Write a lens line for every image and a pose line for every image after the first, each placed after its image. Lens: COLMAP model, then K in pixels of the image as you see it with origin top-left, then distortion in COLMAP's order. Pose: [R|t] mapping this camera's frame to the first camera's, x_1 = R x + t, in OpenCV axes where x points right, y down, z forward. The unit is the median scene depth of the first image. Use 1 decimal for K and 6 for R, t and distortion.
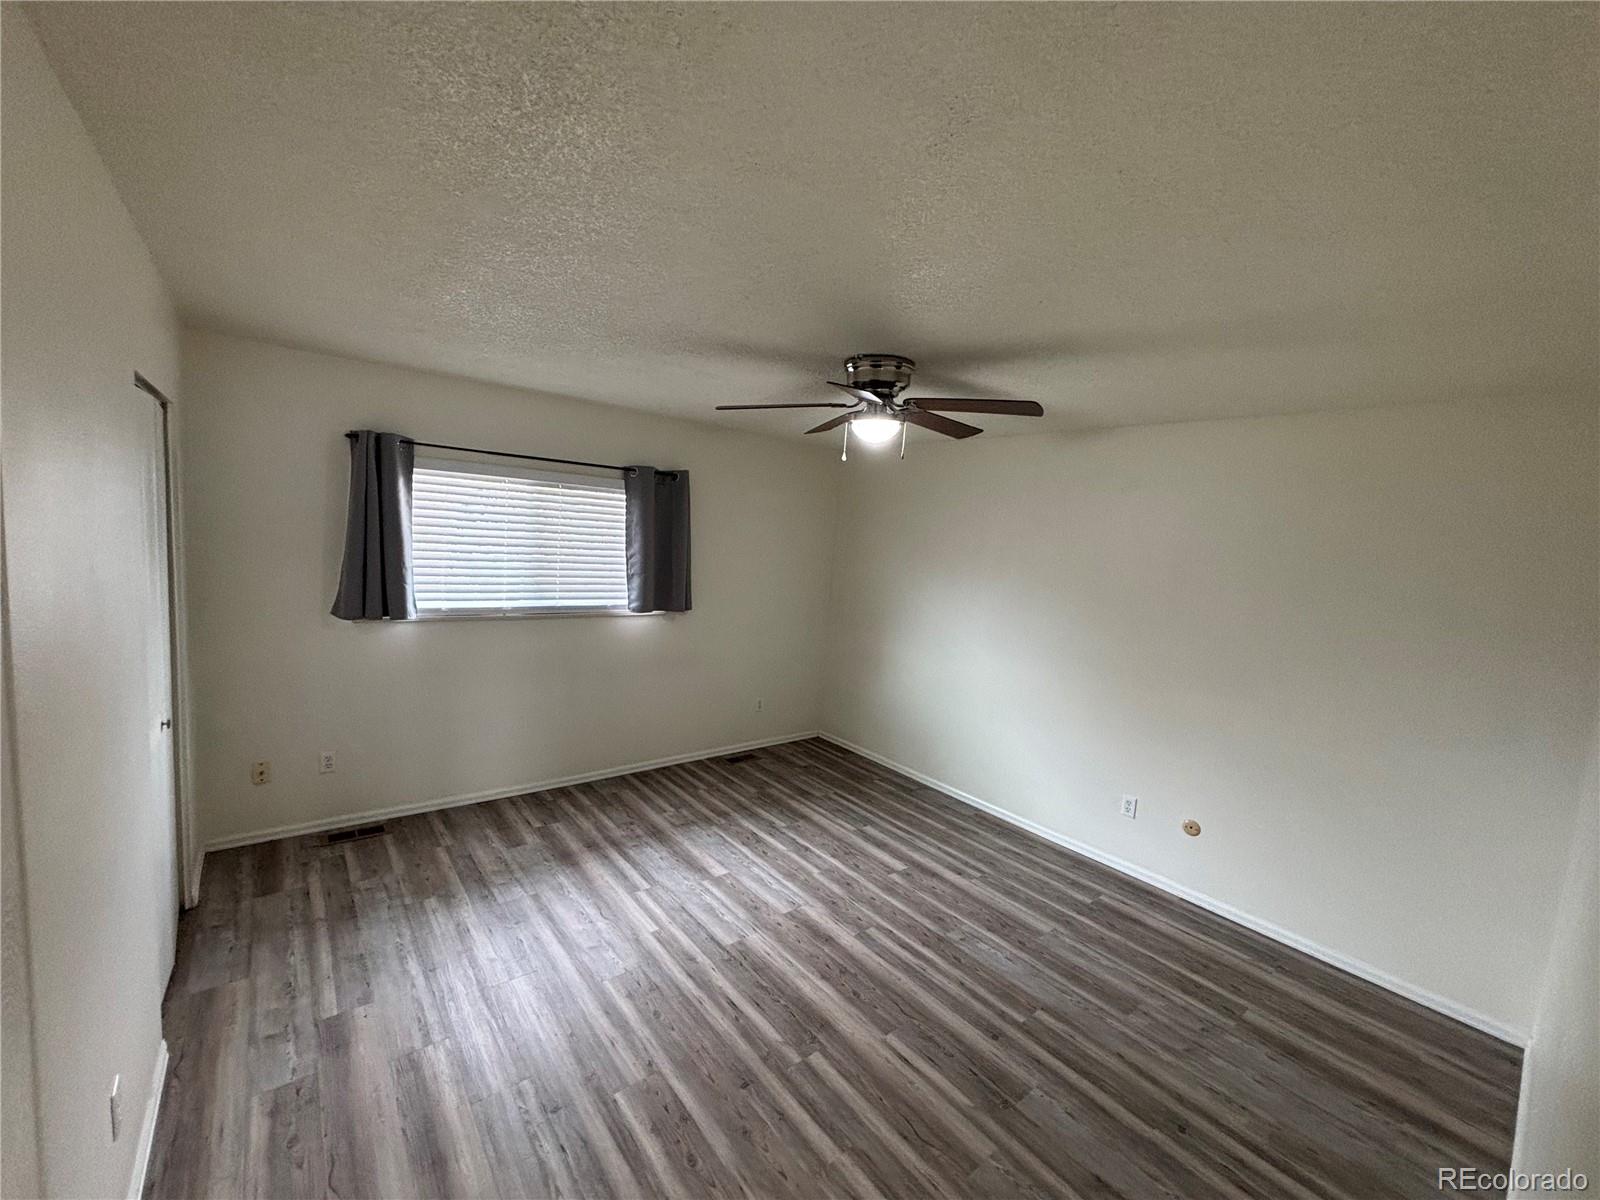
lens RADIAL K [[649.5, 0, 802.8], [0, 649.5, 601.0], [0, 0, 1]] dist [0.008477, 0.001671]
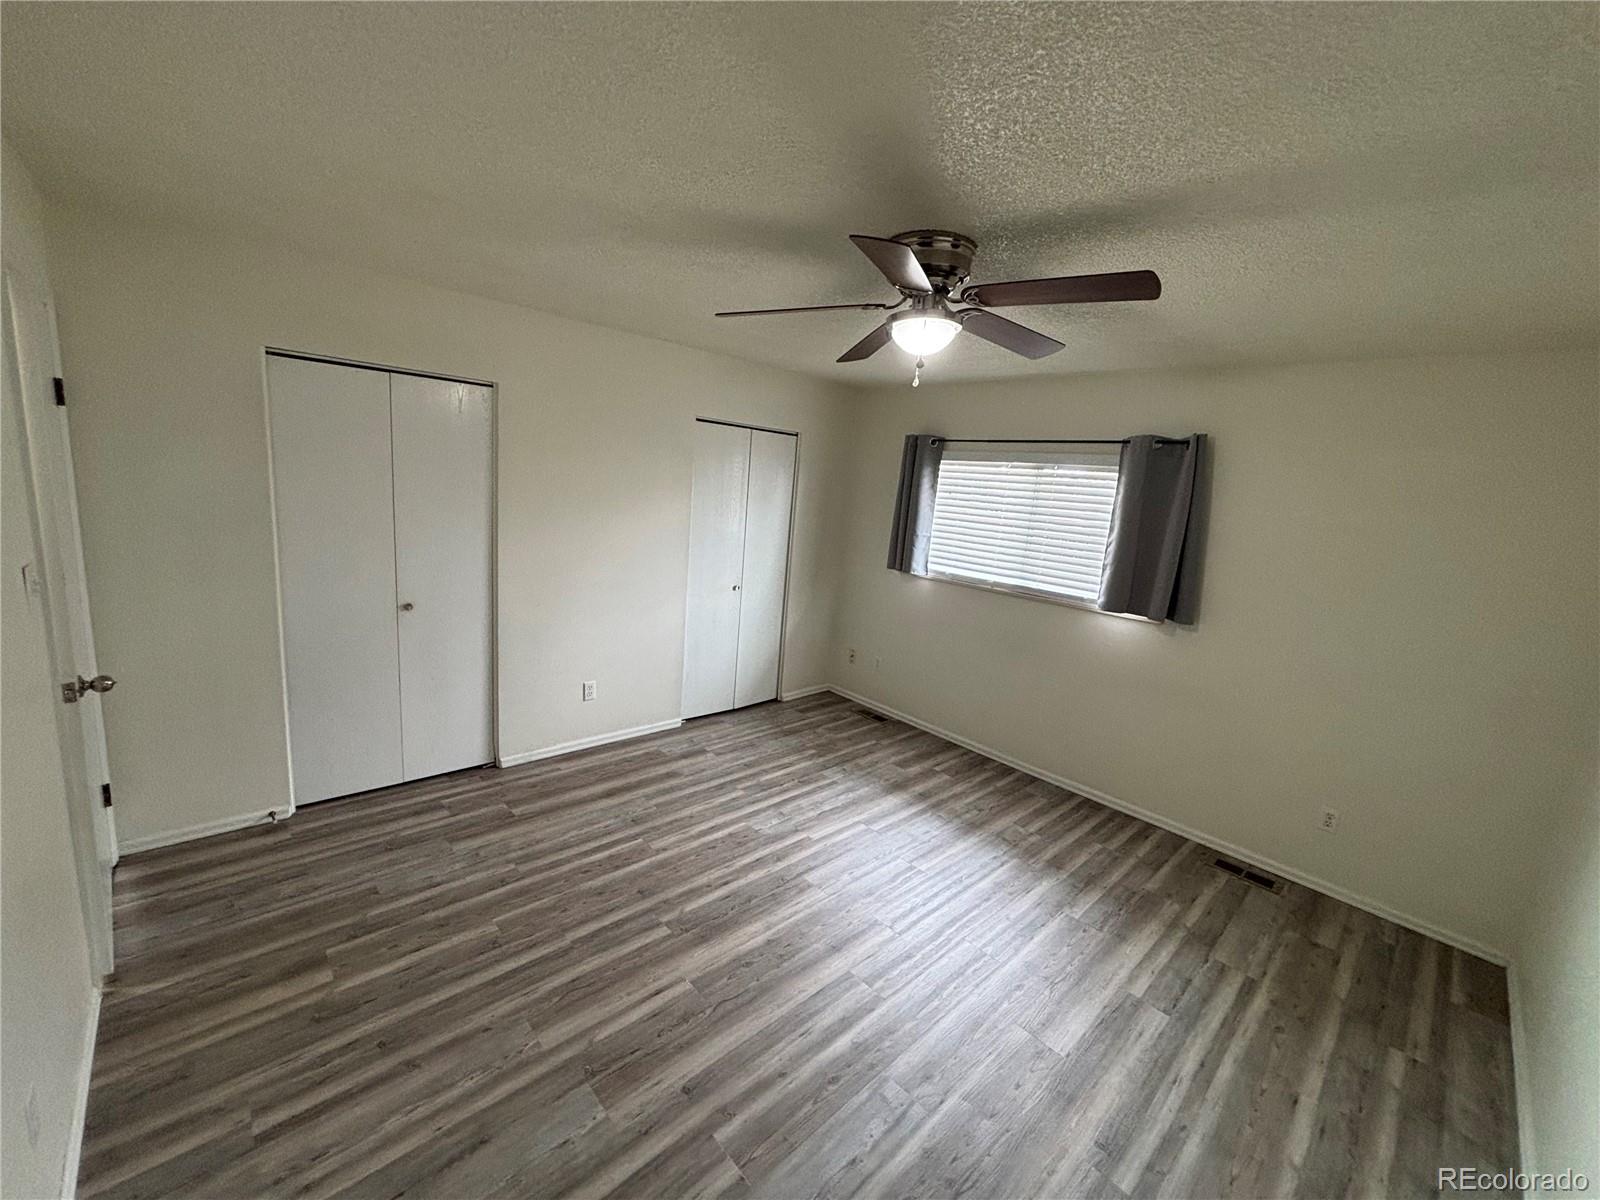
lens RADIAL K [[649.5, 0, 800.5], [0, 649.5, 601.2], [0, 0, 1]] dist [0.008477, 0.001671]
pose [[0.075003, 0.122263, -0.989660, 0.690587], [-0.182847, 0.977314, 0.106881, -0.016378], [0.980276, 0.172940, 0.095657, 0.648585]]
